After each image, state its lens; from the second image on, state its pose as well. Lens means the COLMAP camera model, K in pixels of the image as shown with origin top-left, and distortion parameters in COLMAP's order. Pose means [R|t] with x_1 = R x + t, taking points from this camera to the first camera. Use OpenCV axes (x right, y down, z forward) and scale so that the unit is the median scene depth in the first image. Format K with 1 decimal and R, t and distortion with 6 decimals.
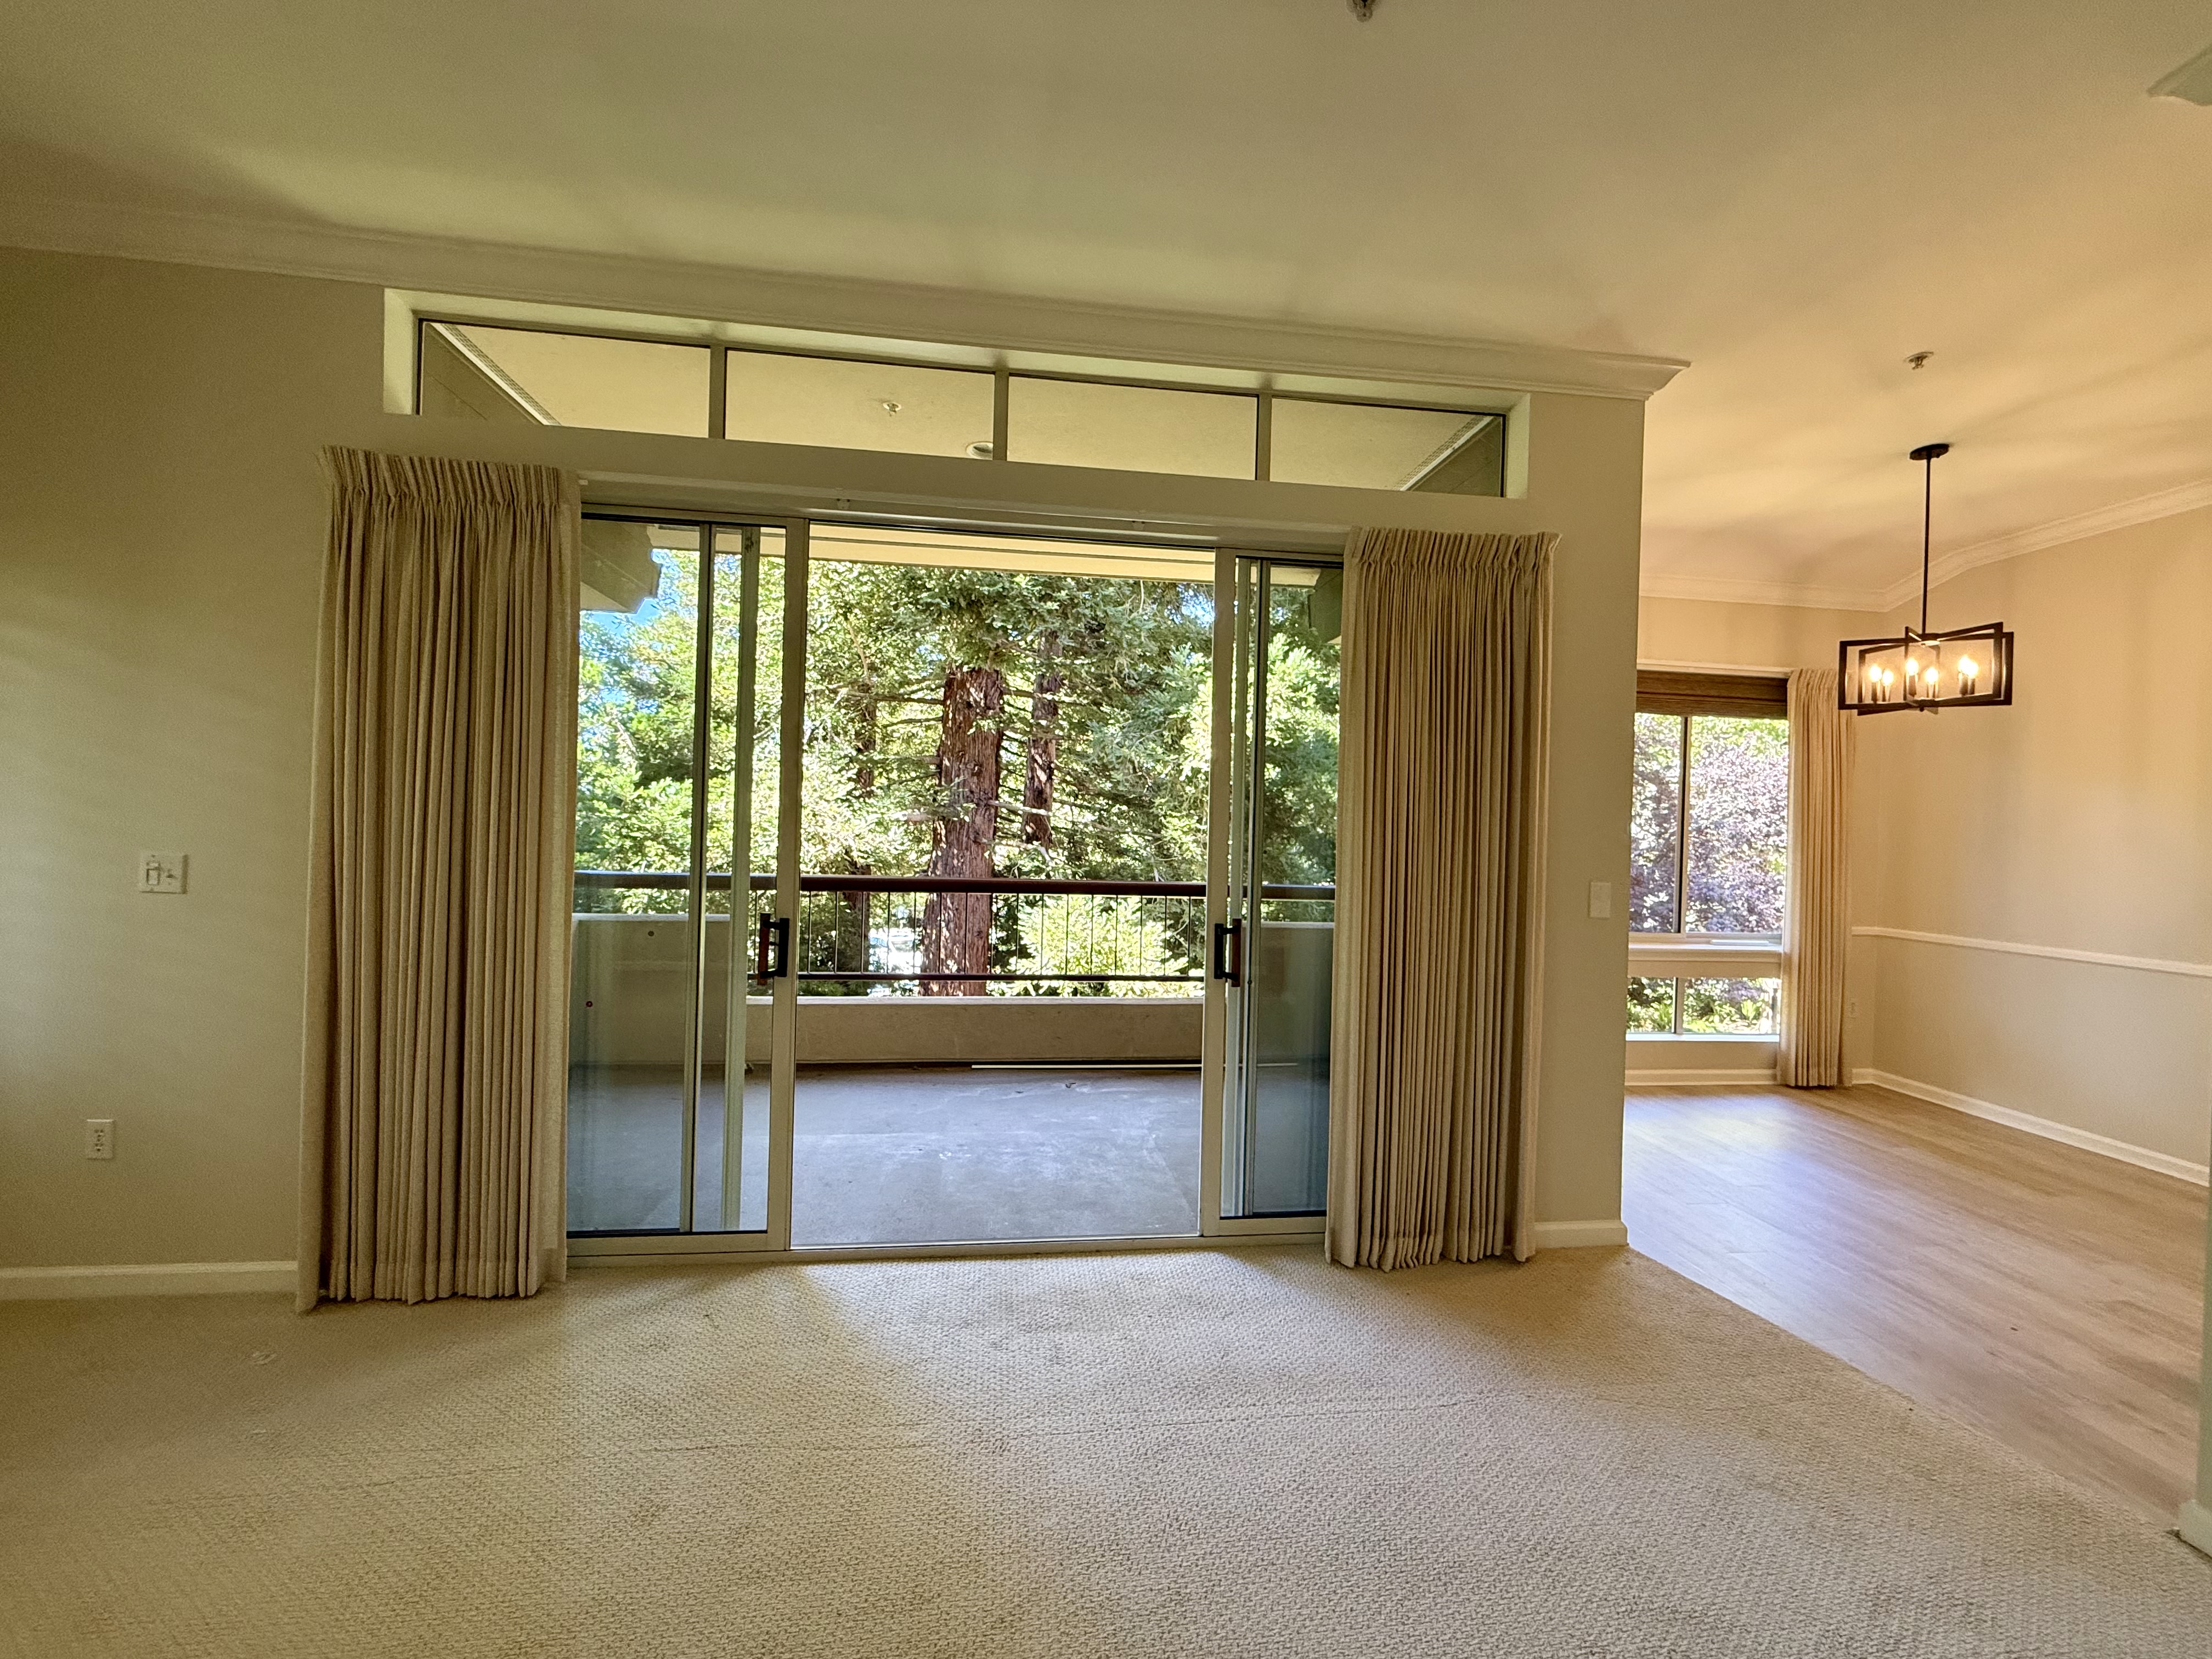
lens RADIAL K [[877.6, 0, 1102.8], [0, 877.6, 829.7], [0, 0, 1]] dist [-0.000136, -0.000047]
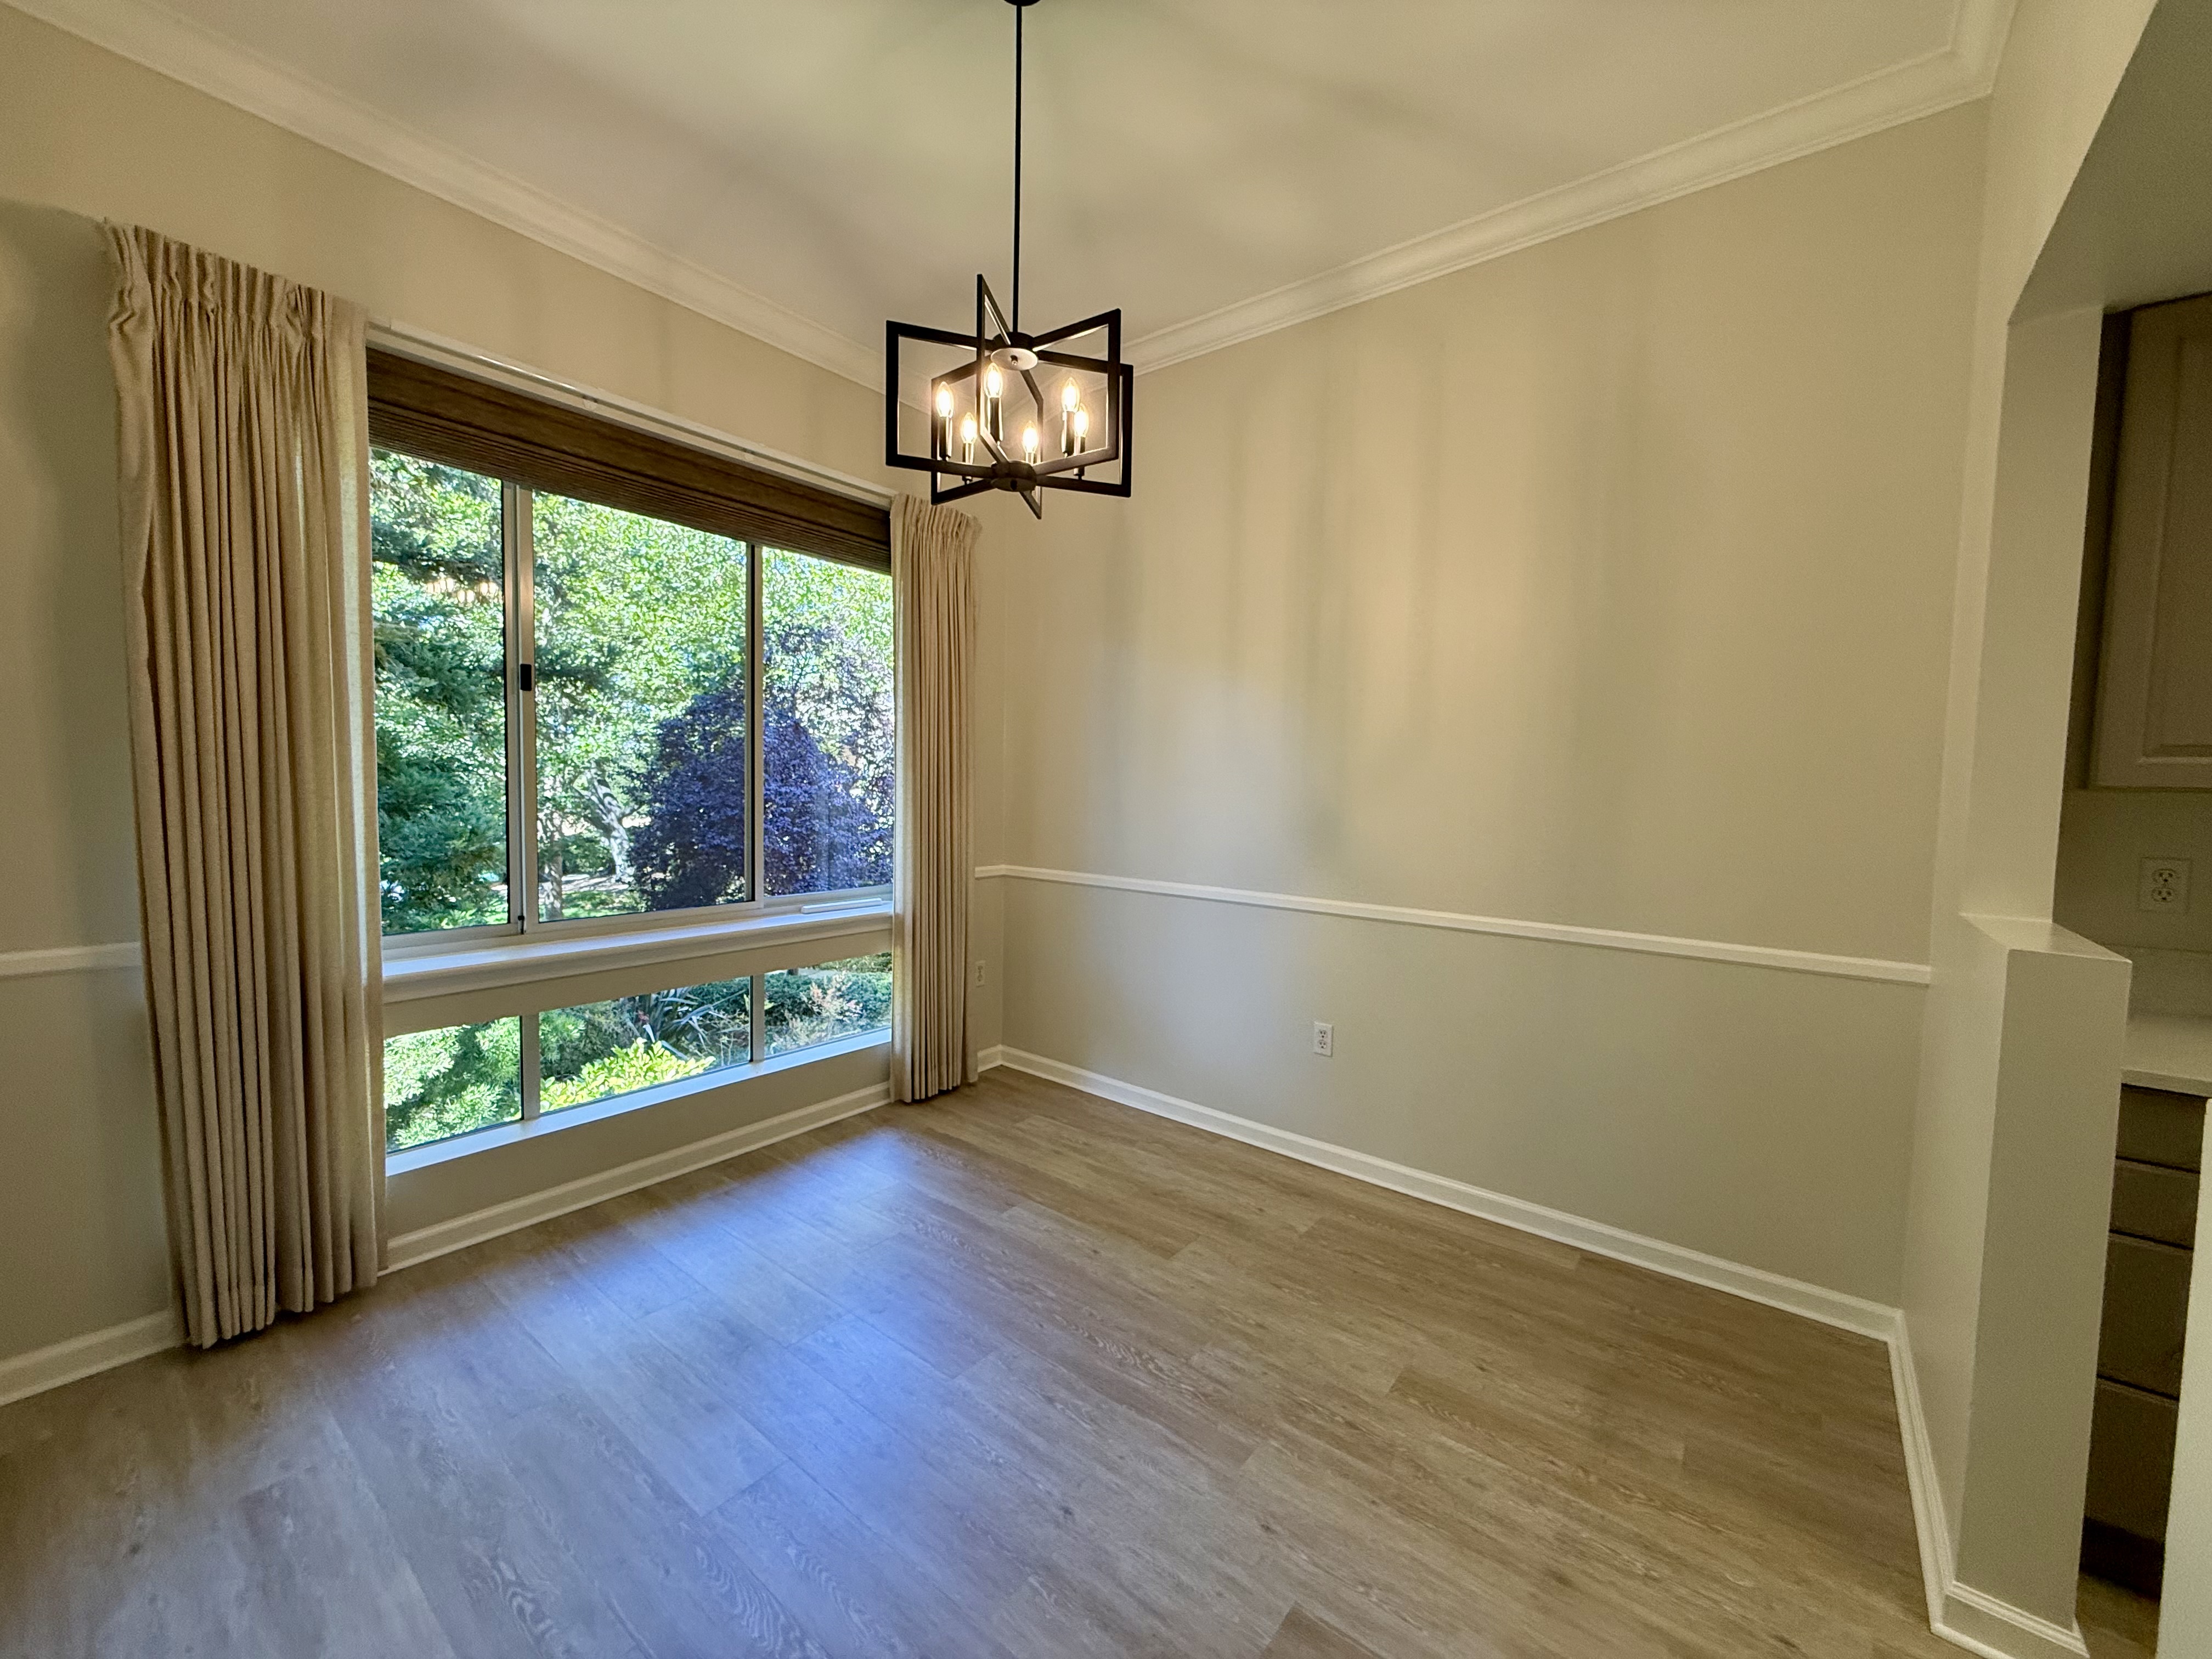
lens RADIAL K [[877.6, 0, 1103.0], [0, 877.6, 834.0], [0, 0, 1]] dist [-0.000136, -0.000047]
pose [[0.705109, -0.057933, 0.706729, 0.423198], [0.002900, 0.996884, 0.078825, 0.023766], [-0.709093, -0.053530, 0.703080, 0.418015]]
